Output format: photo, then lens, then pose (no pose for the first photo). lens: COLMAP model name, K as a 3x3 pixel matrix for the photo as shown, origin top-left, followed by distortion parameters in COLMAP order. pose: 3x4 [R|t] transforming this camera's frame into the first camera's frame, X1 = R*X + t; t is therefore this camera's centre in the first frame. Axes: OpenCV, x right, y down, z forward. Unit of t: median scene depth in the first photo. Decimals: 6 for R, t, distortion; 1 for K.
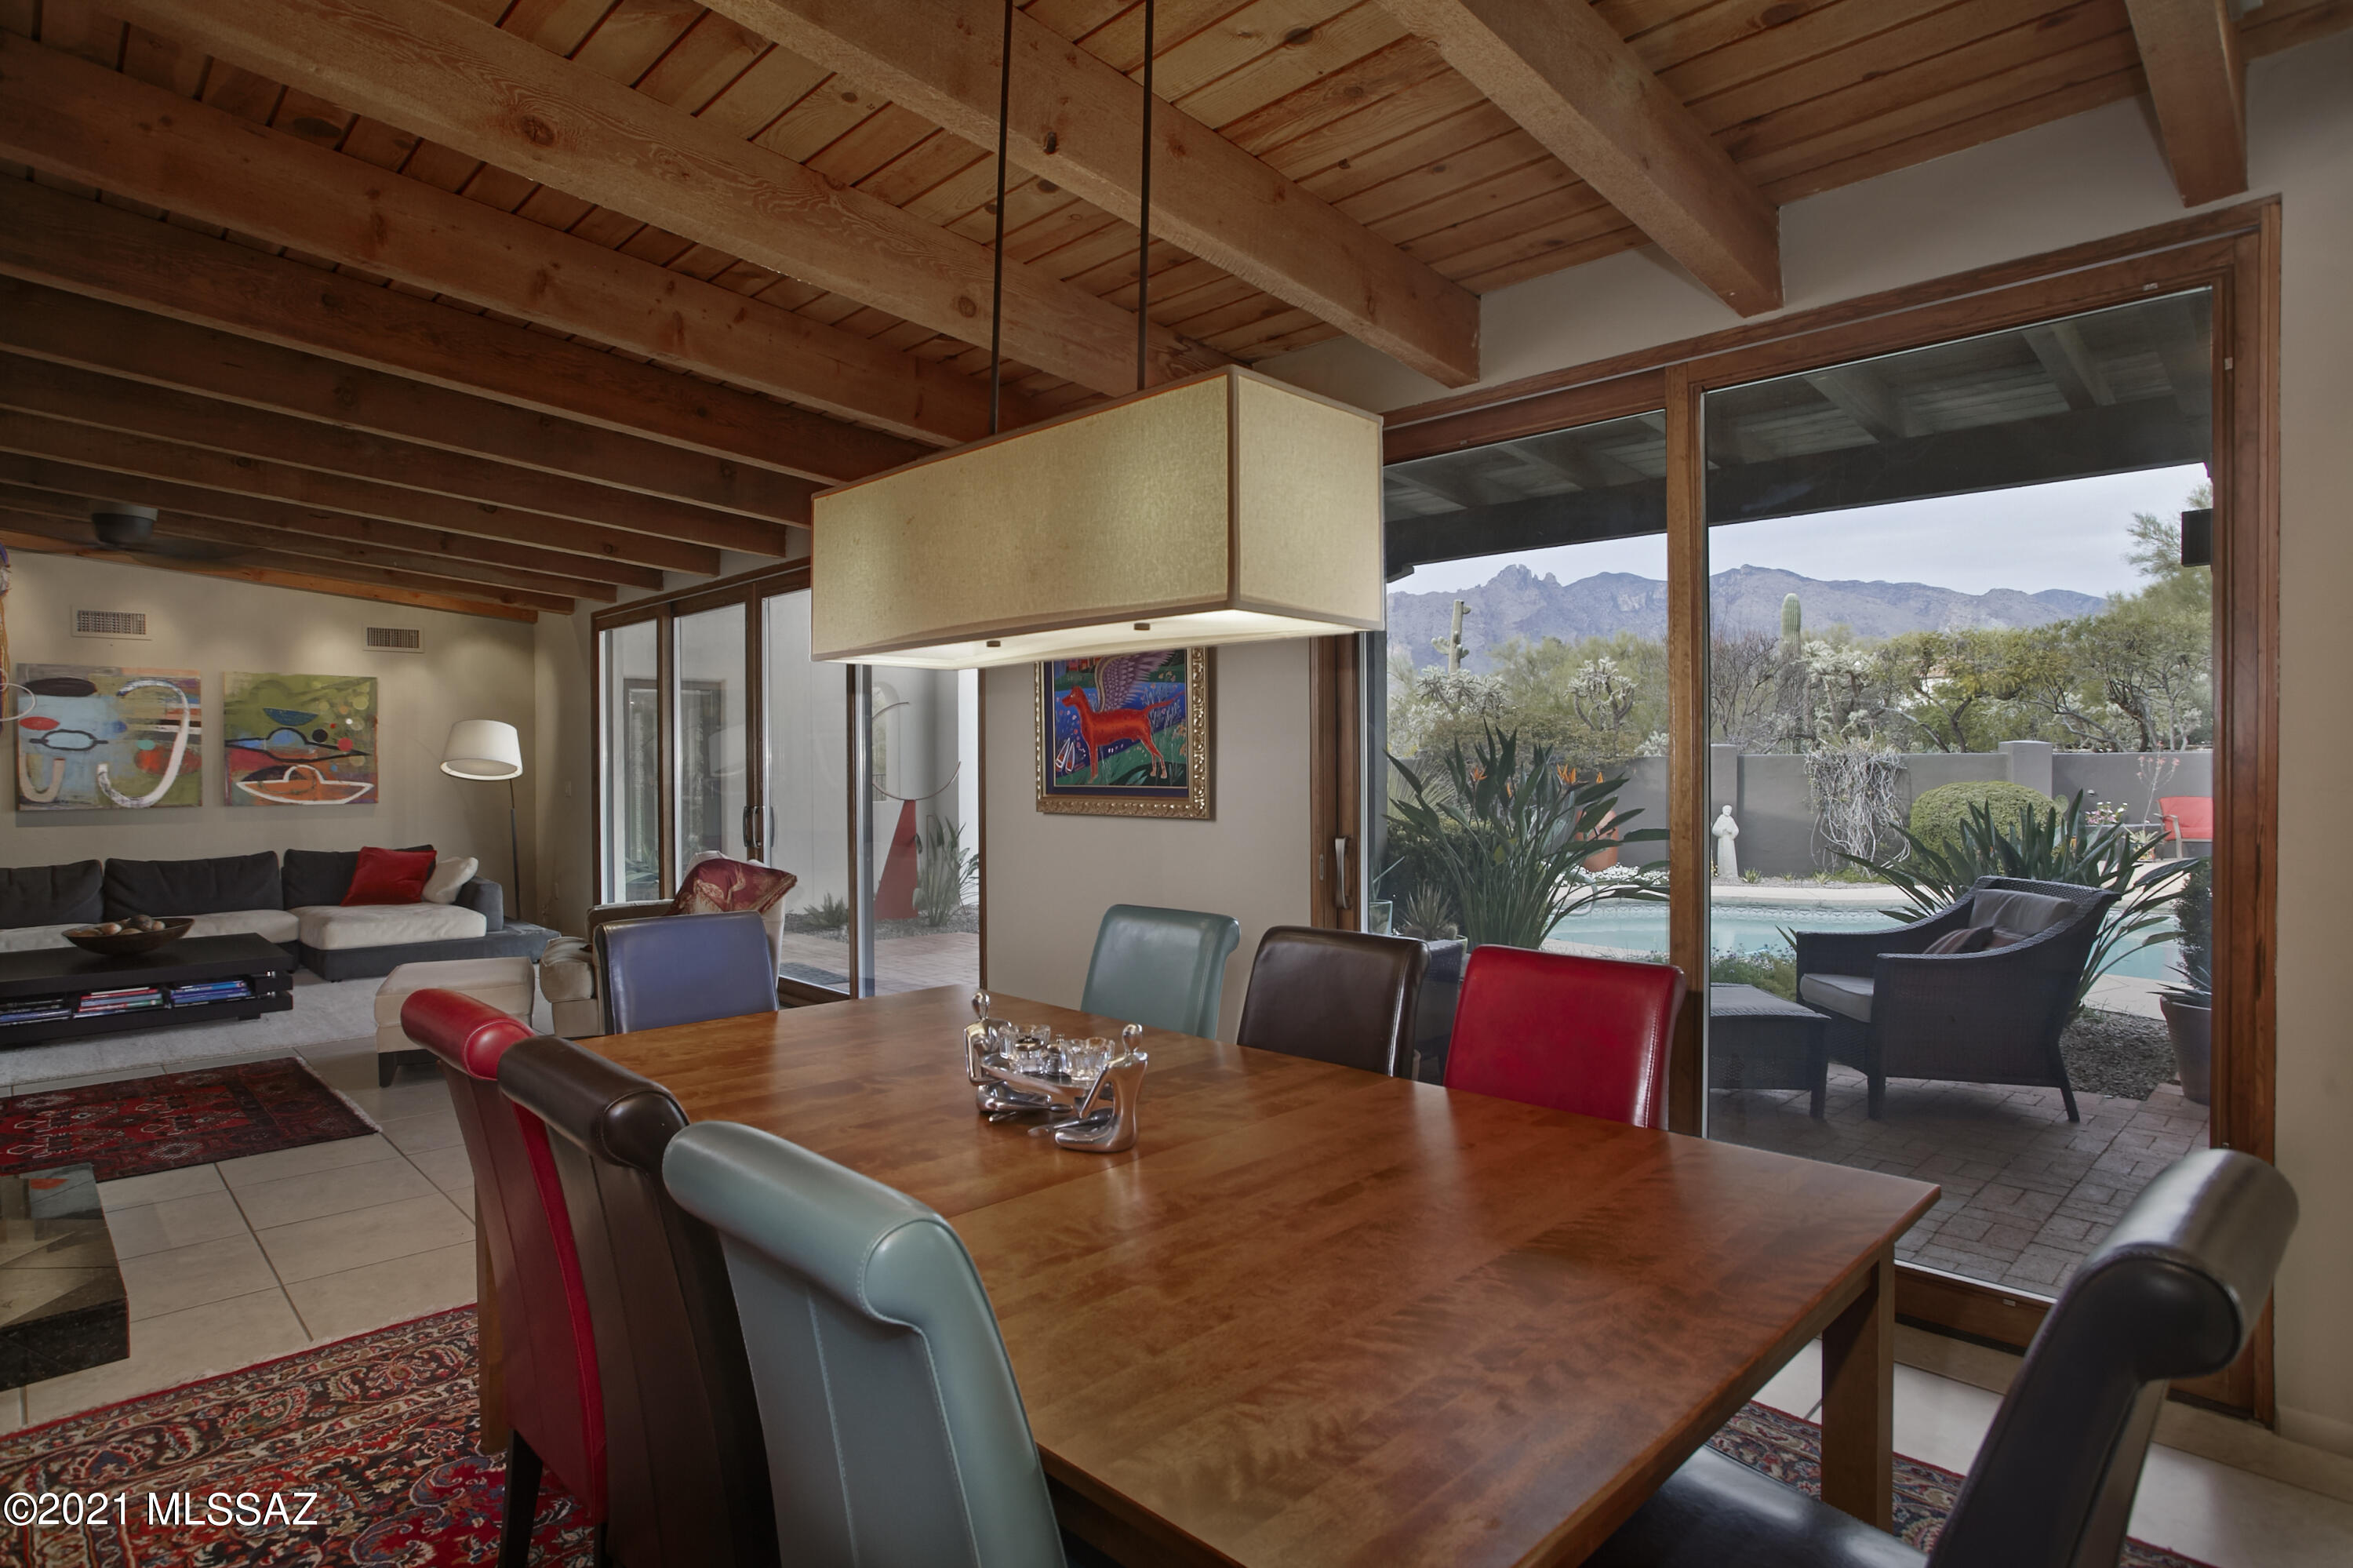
lens RADIAL K [[1229.3, 0, 1151.4], [0, 1229.3, 785.6], [0, 0, 1]] dist [-0.049794, 0.022519]
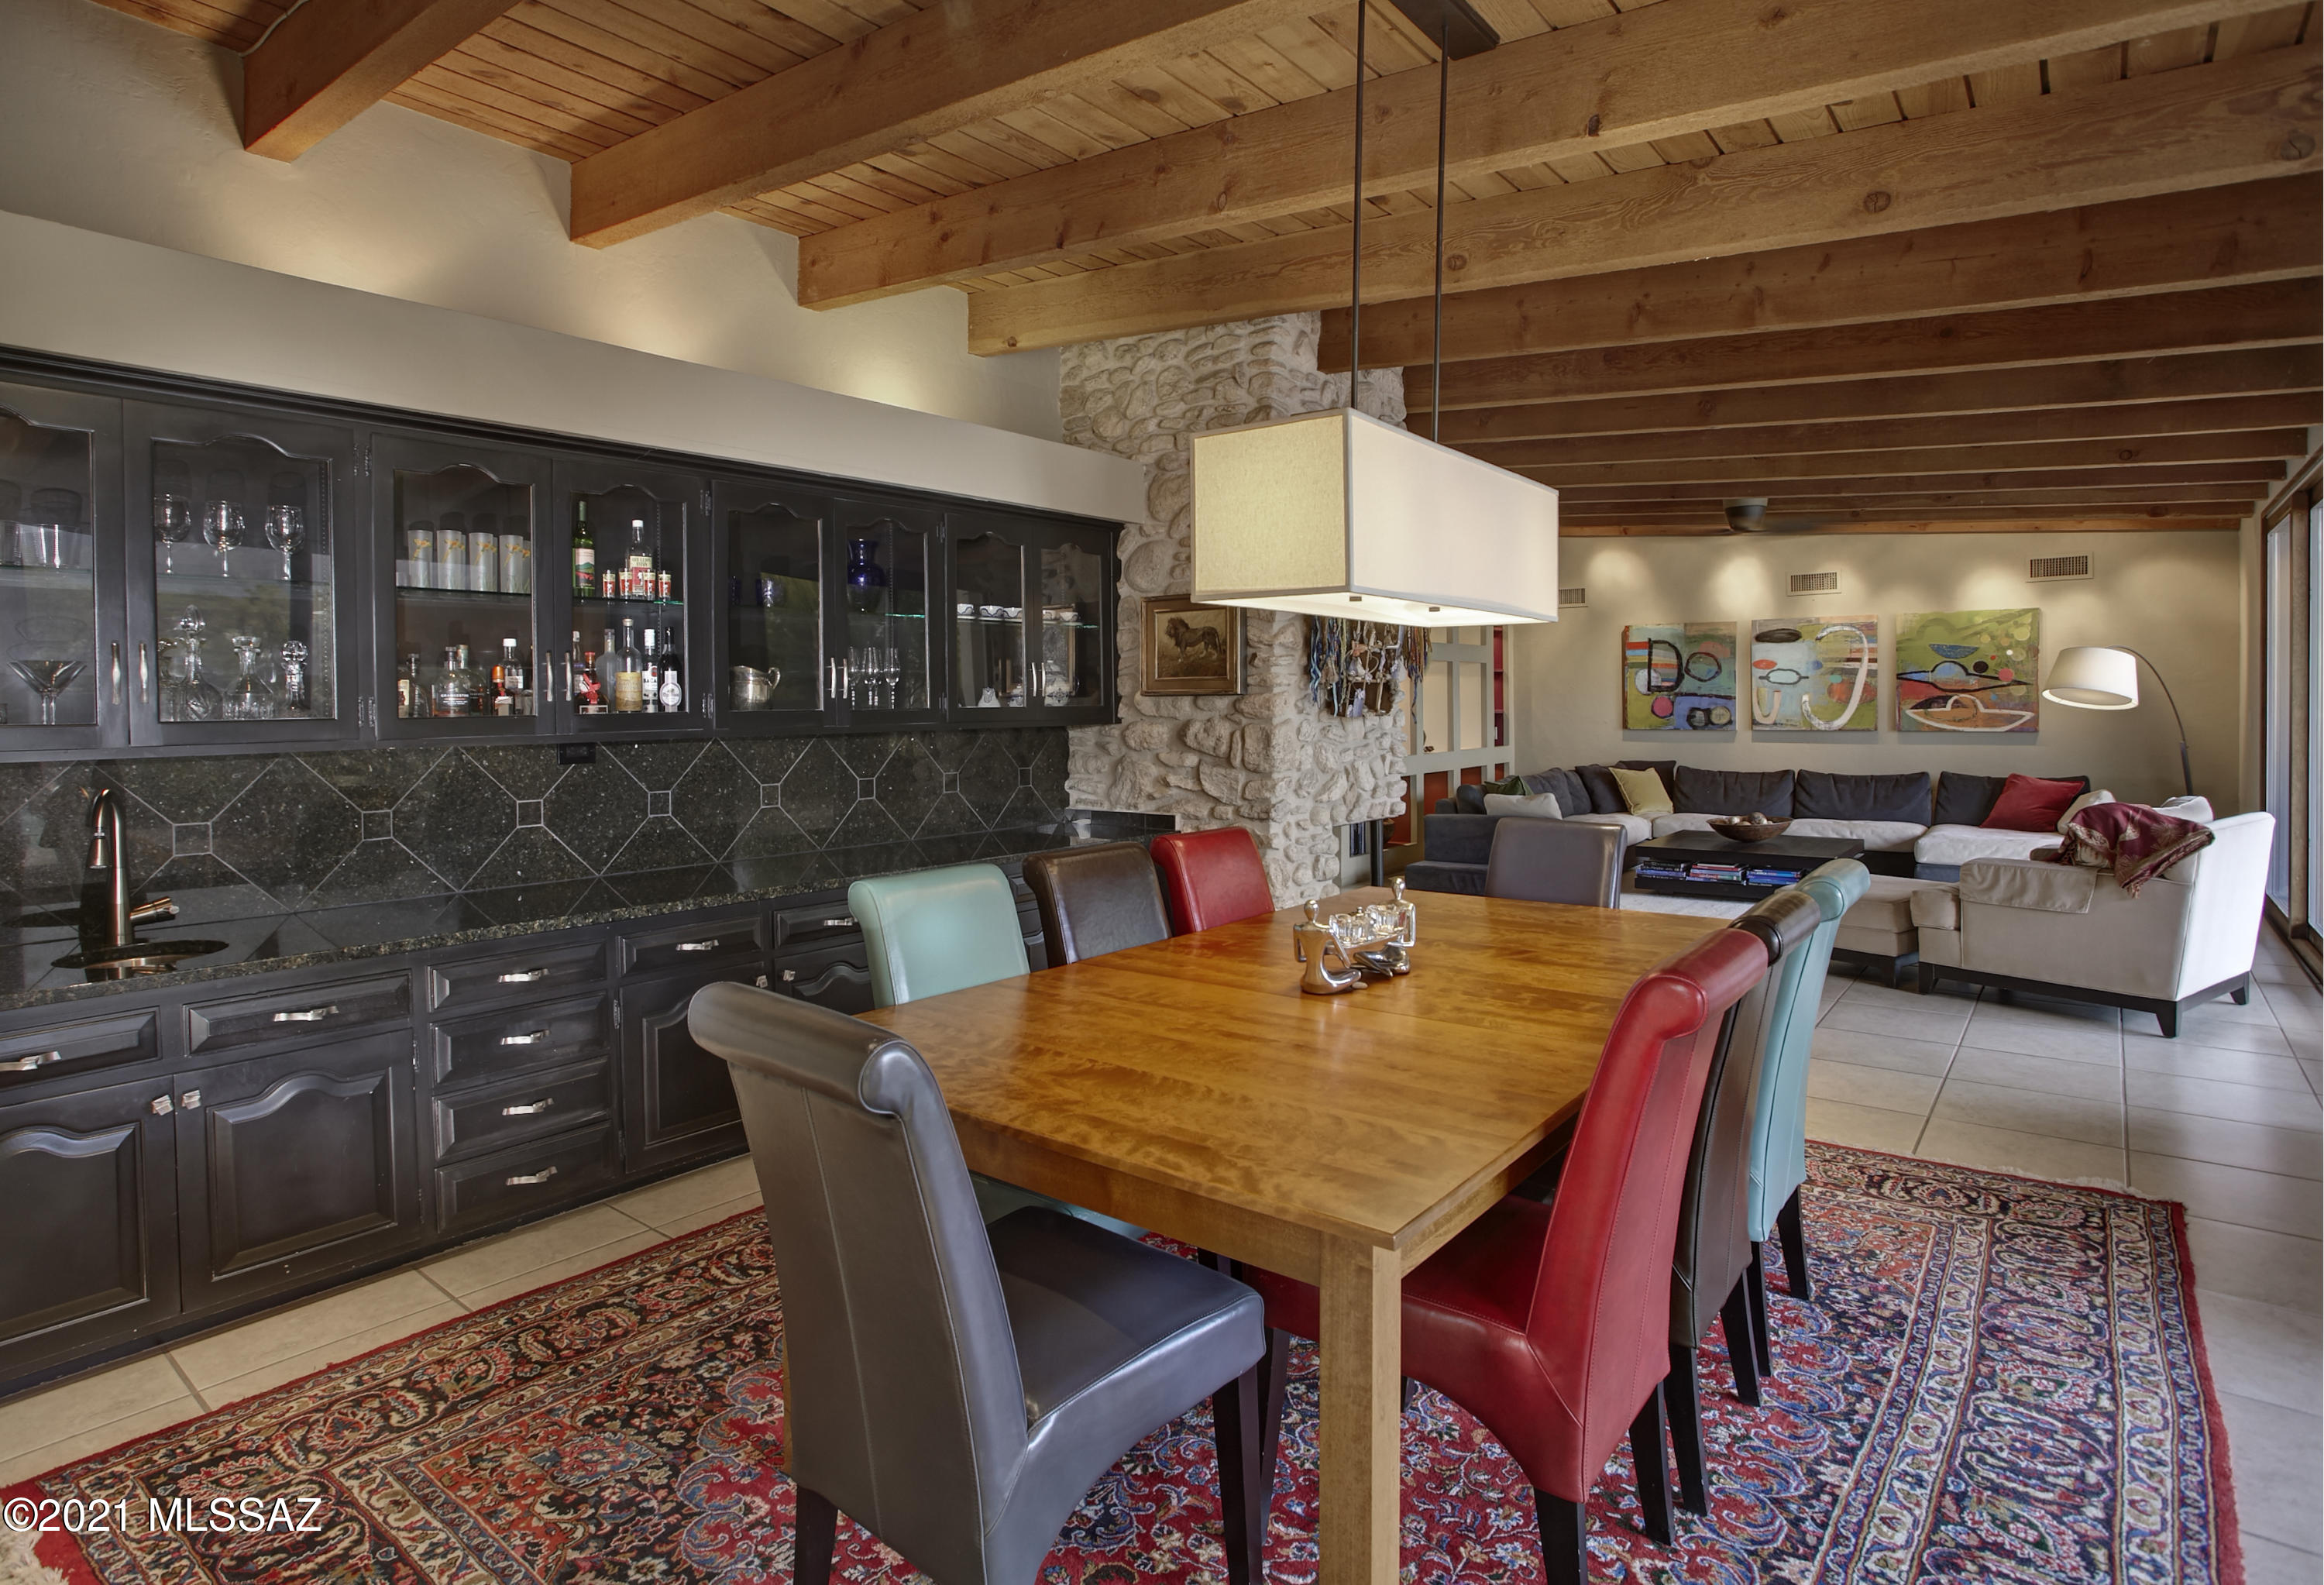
lens RADIAL K [[1198.7, 0, 1167.4], [0, 1198.7, 715.4], [0, 0, 1]] dist [-0.008856, 0.007697]
pose [[0.157092, 0.013514, -0.987492, 0.260265], [-0.009031, 0.999884, 0.012247, -0.005403], [0.987543, 0.006994, 0.157196, 0.130331]]
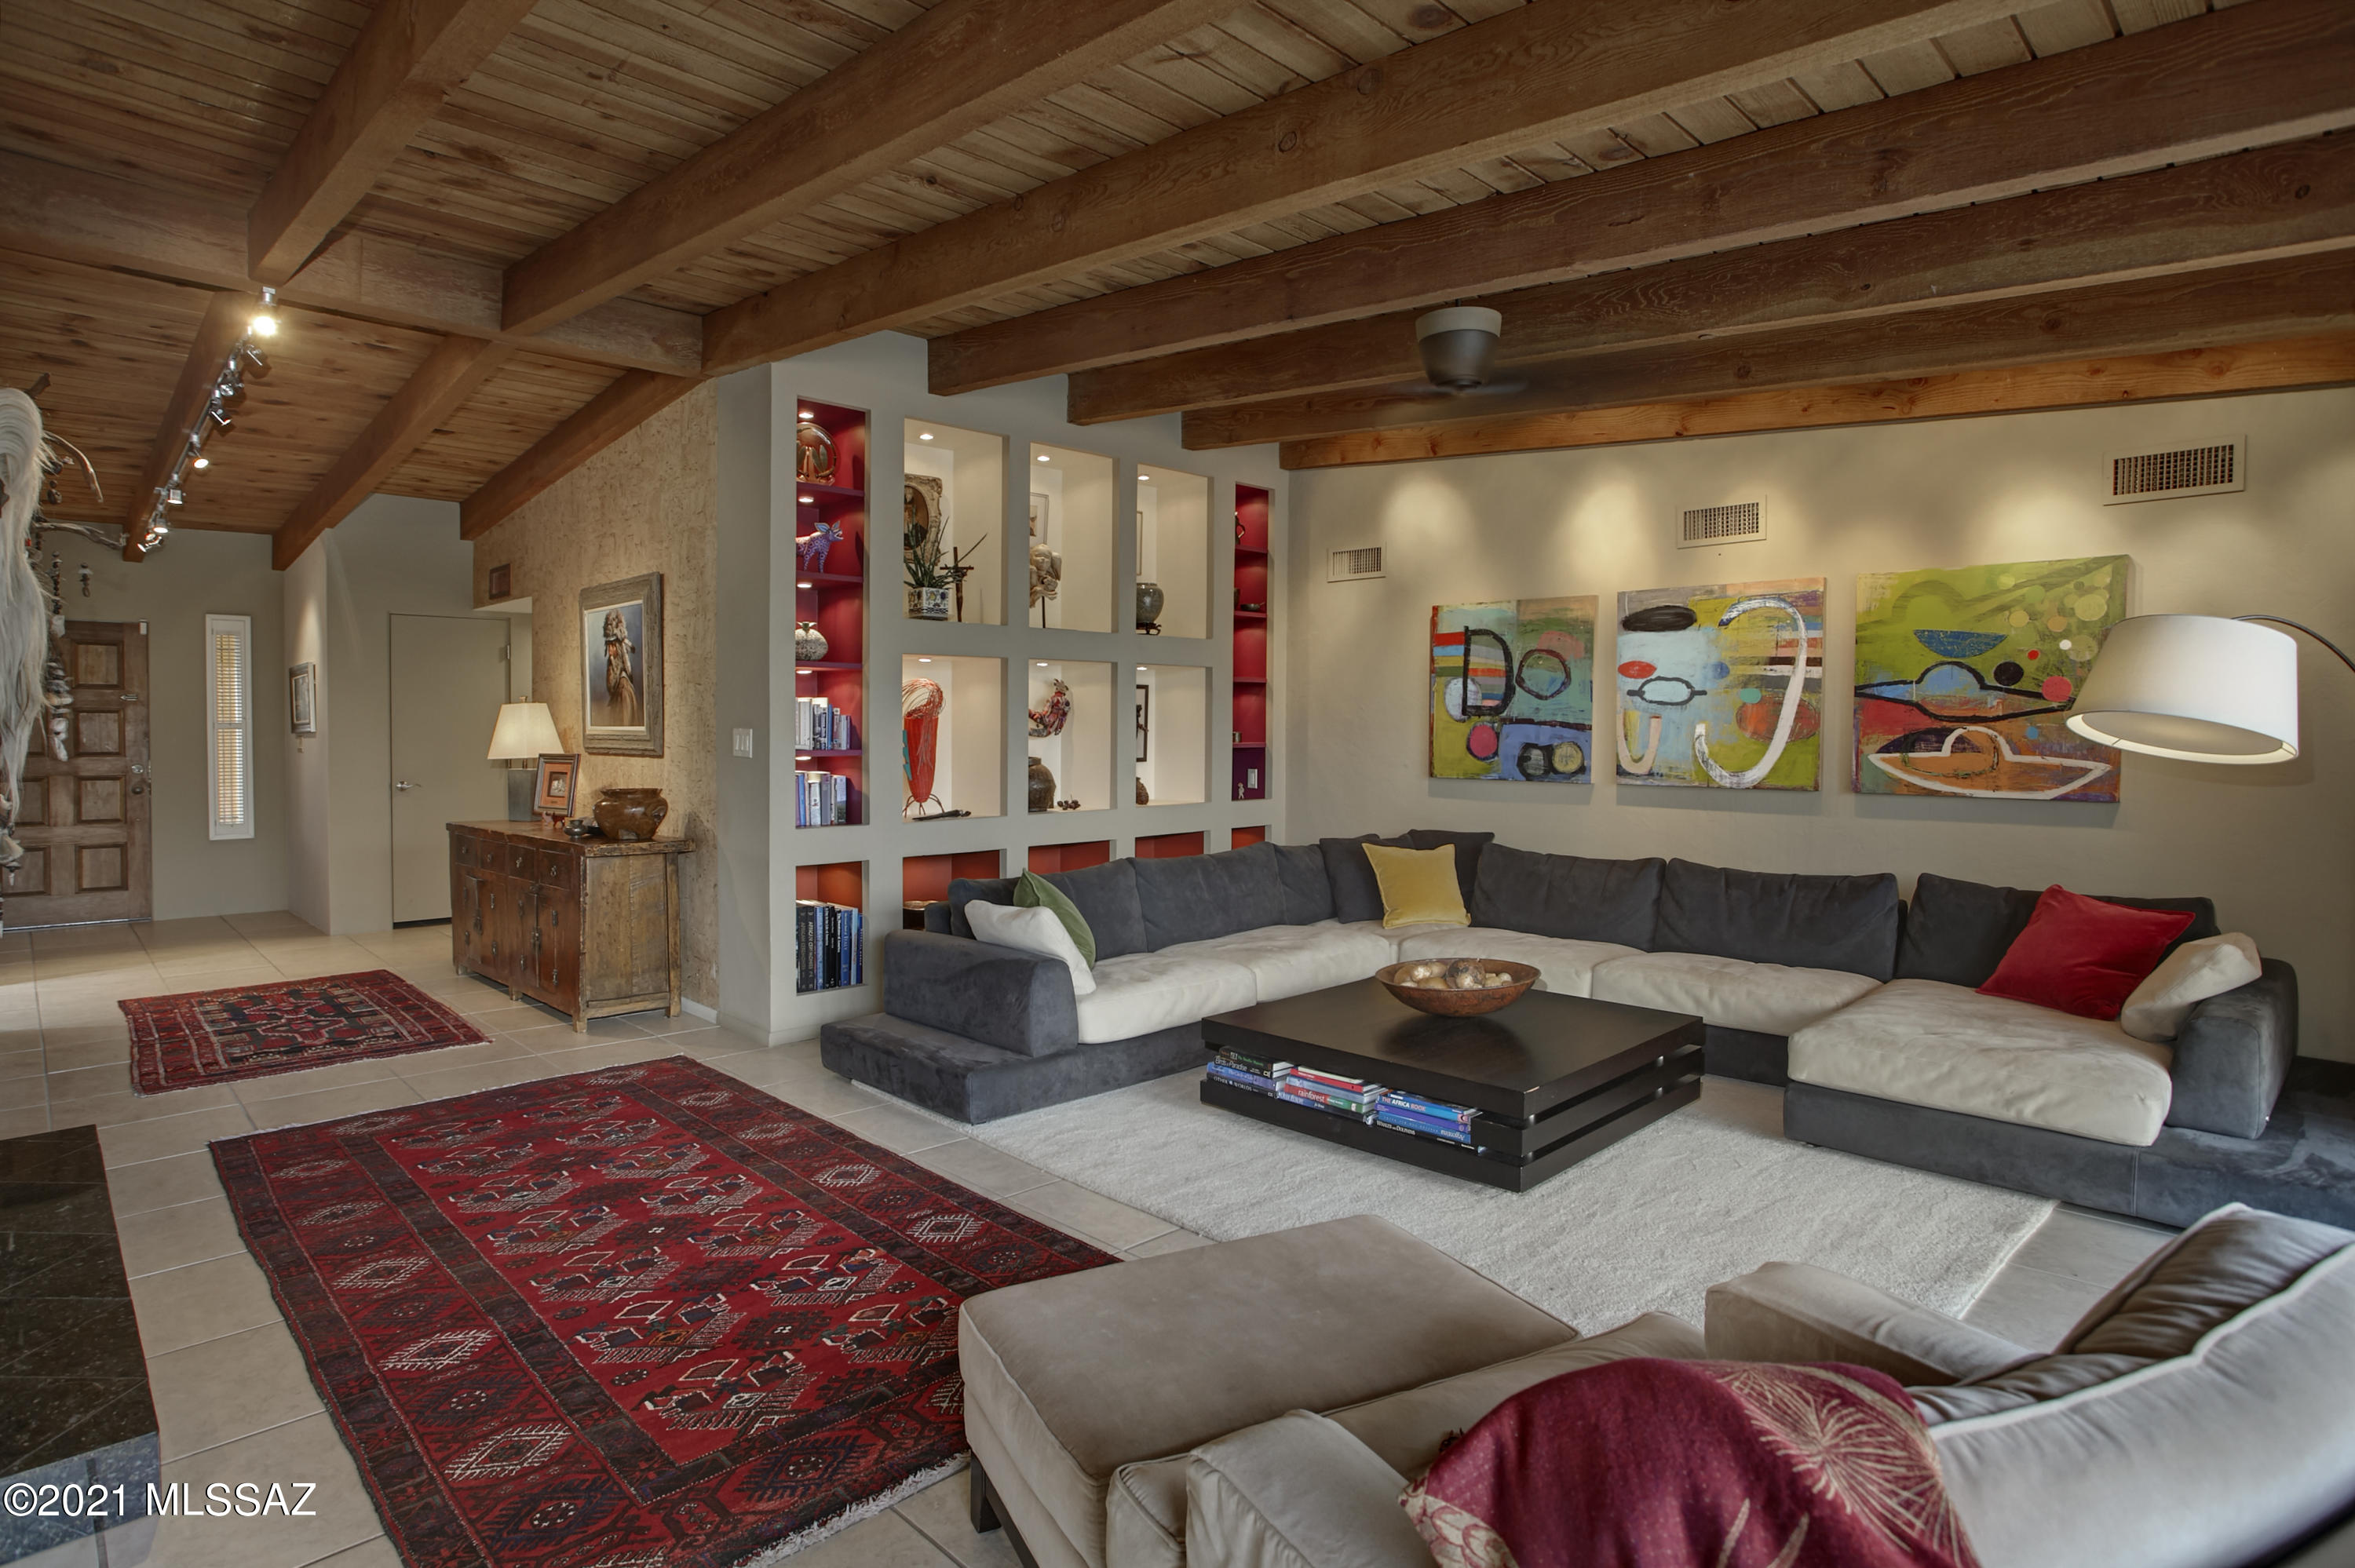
lens RADIAL K [[1230.1, 0, 1131.2], [0, 1230.1, 775.2], [0, 0, 1]] dist [-0.049794, 0.022519]
pose [[0.005923, 0.042716, -0.999070, -0.150970], [-0.021878, 0.998854, 0.042577, -0.010462], [0.999743, 0.021606, 0.006851, 0.637701]]
